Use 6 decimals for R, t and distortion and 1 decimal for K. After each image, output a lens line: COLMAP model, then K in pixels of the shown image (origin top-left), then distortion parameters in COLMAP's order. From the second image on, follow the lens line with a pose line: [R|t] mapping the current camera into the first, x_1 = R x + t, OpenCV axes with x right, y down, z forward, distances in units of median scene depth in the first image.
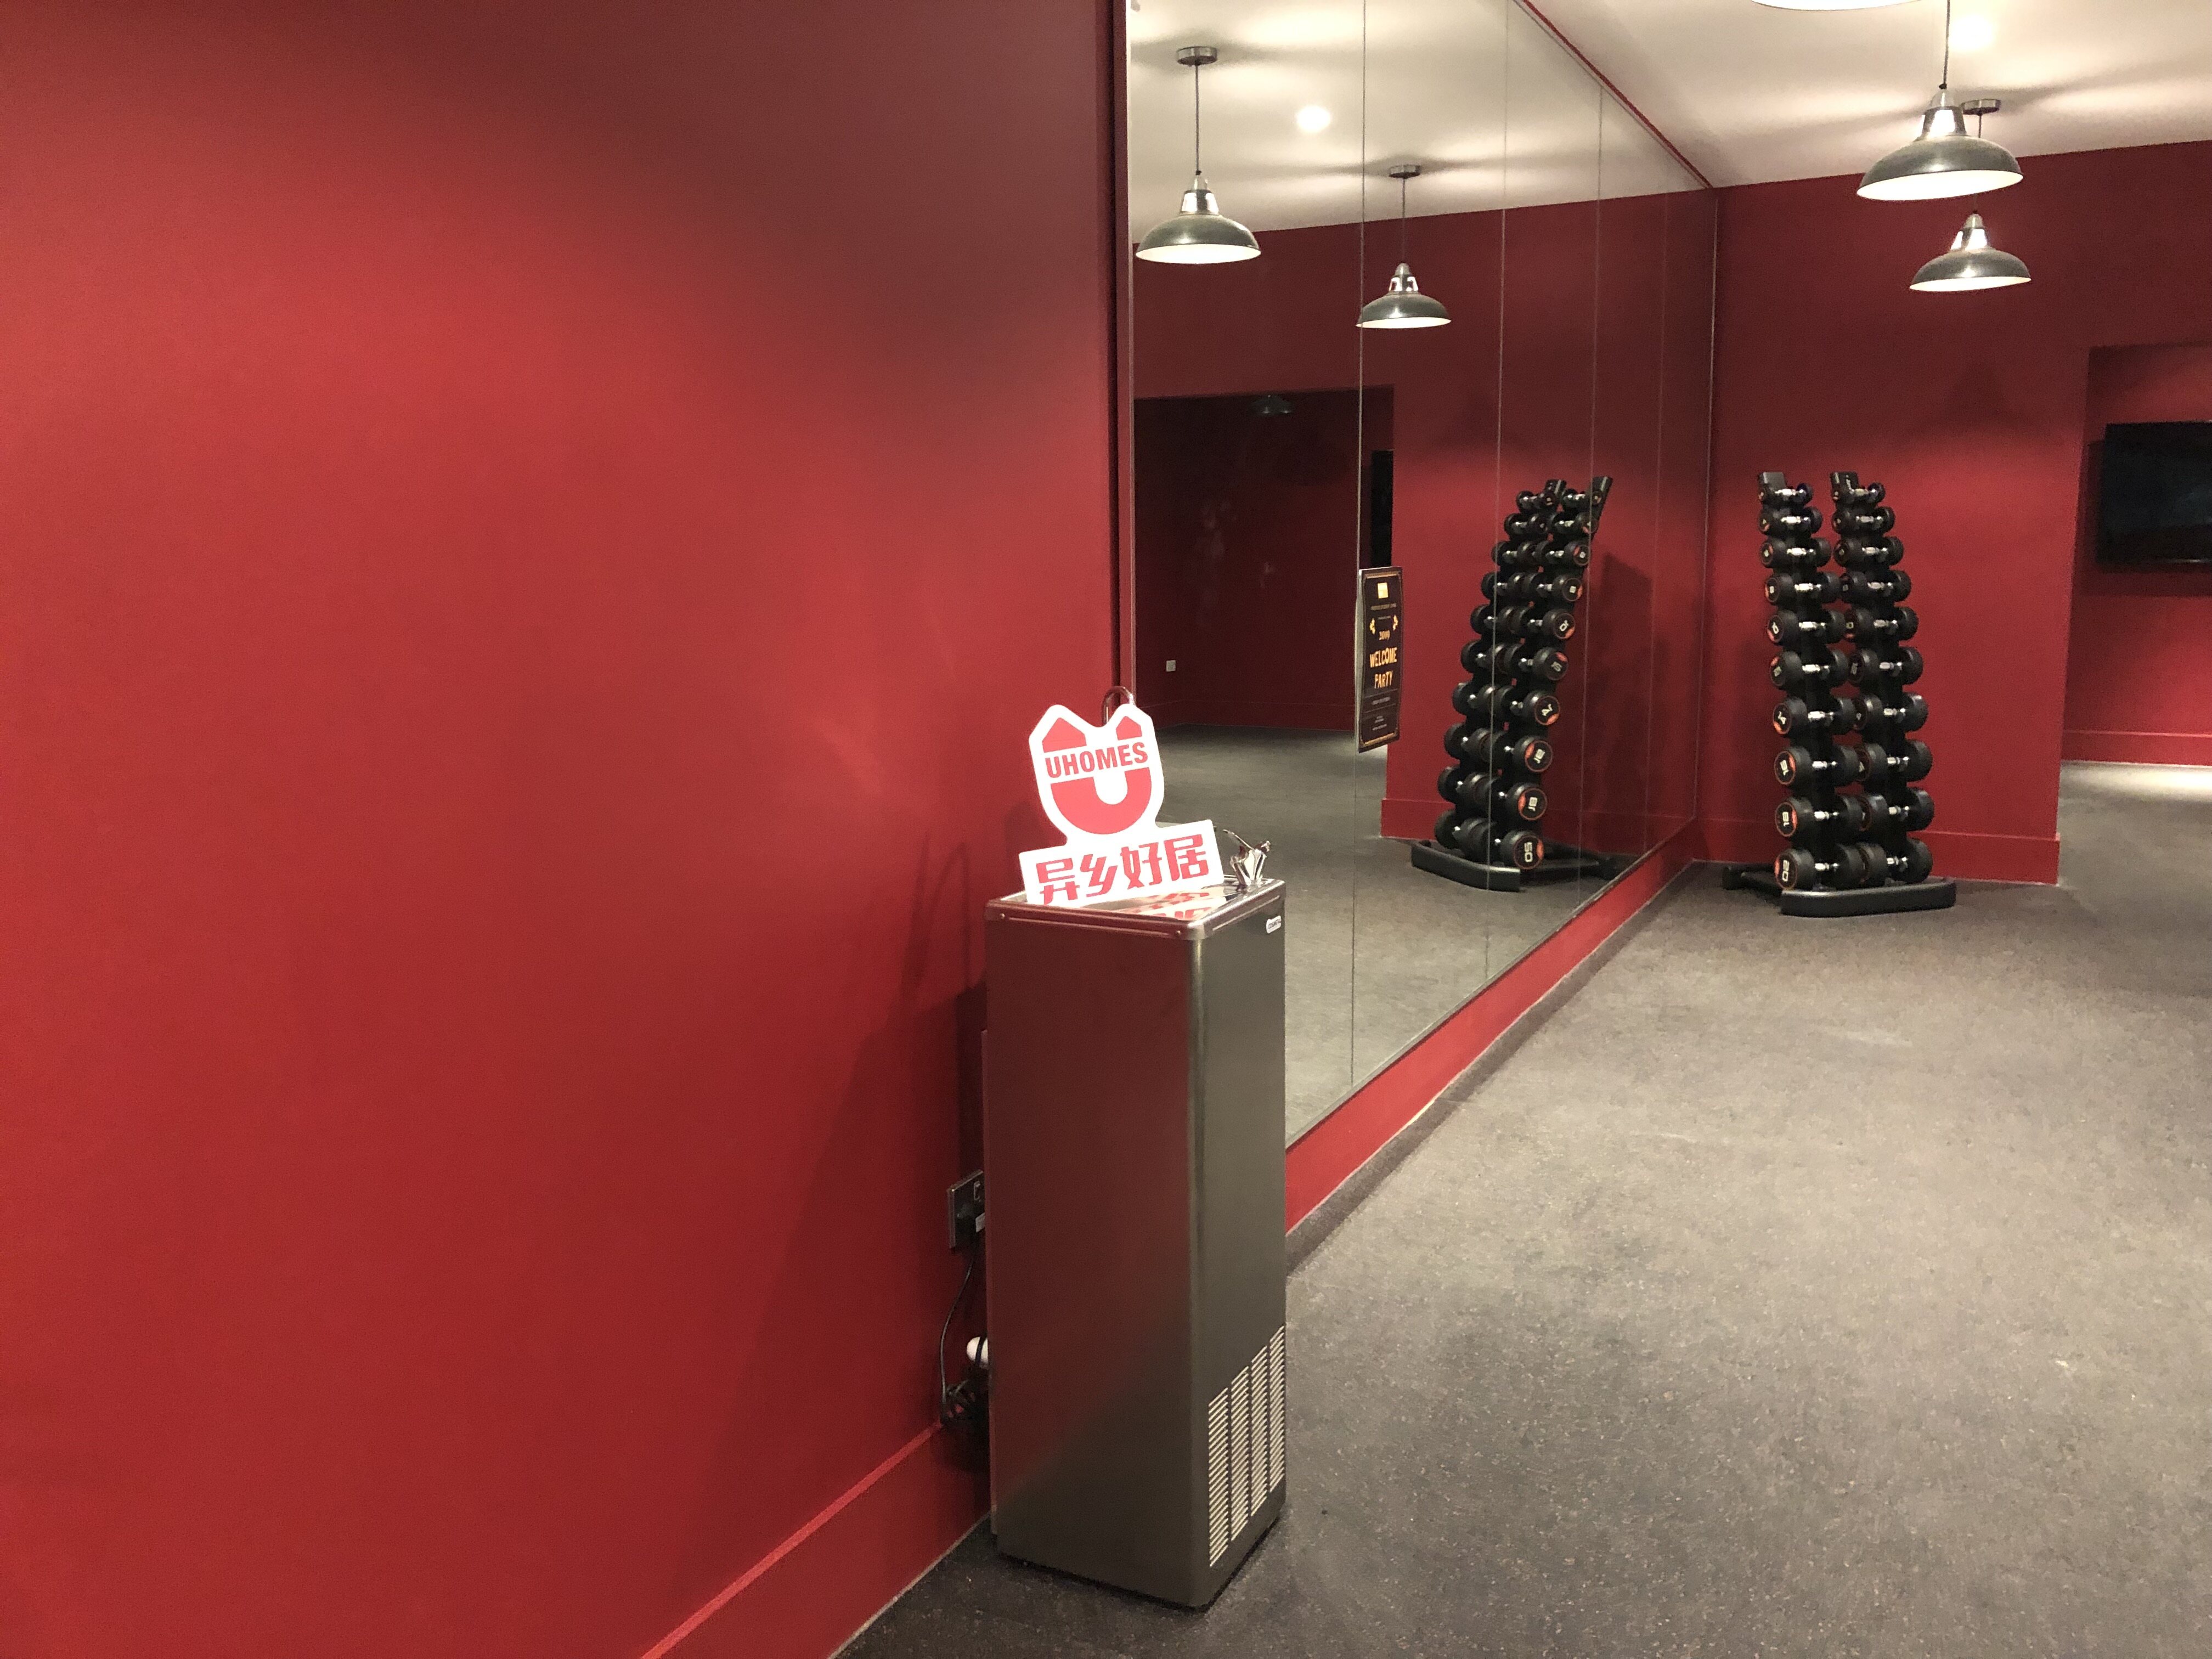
lens RADIAL K [[1856.9, 0, 1106.0], [0, 1856.9, 829.5], [0, 0, 1]] dist [0.012076, 0.003373]
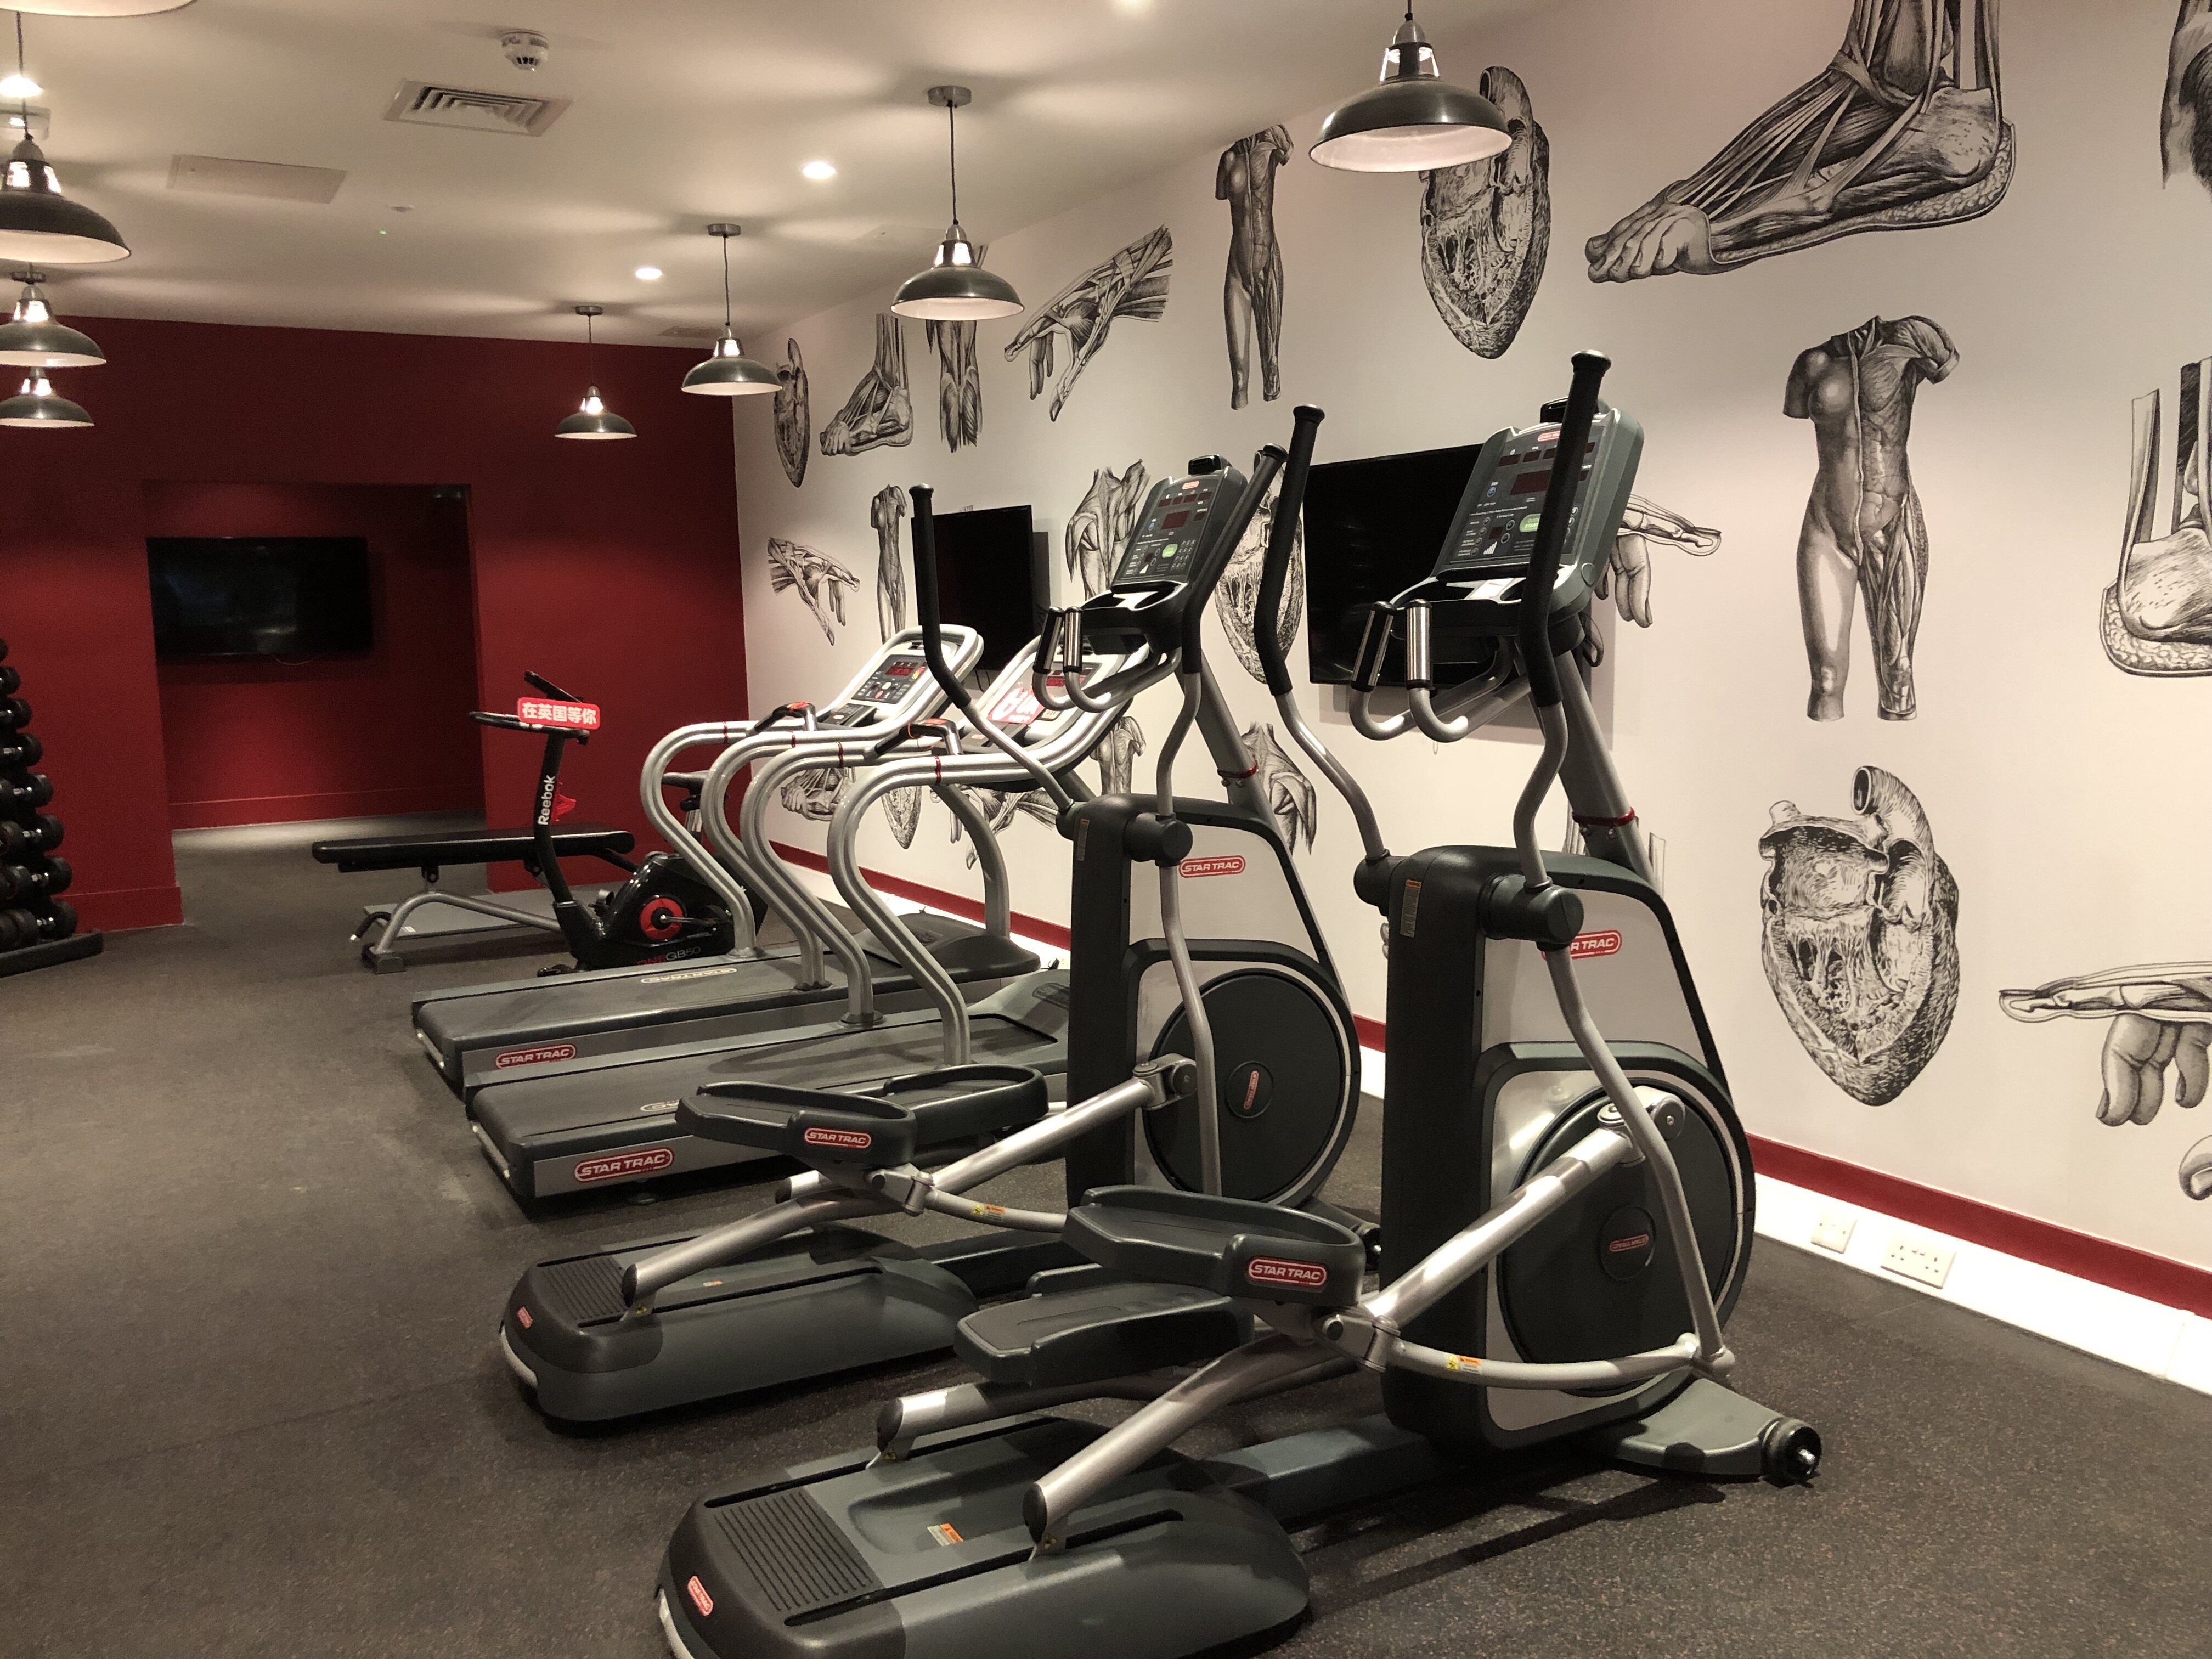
lens RADIAL K [[1856.9, 0, 1106.0], [0, 1856.9, 829.5], [0, 0, 1]] dist [0.012076, 0.003373]
pose [[0.560009, -0.099324, 0.822511, -0.140518], [0.140296, 0.989819, 0.024006, 0.024996], [-0.816521, 0.101951, 0.568242, -0.175580]]
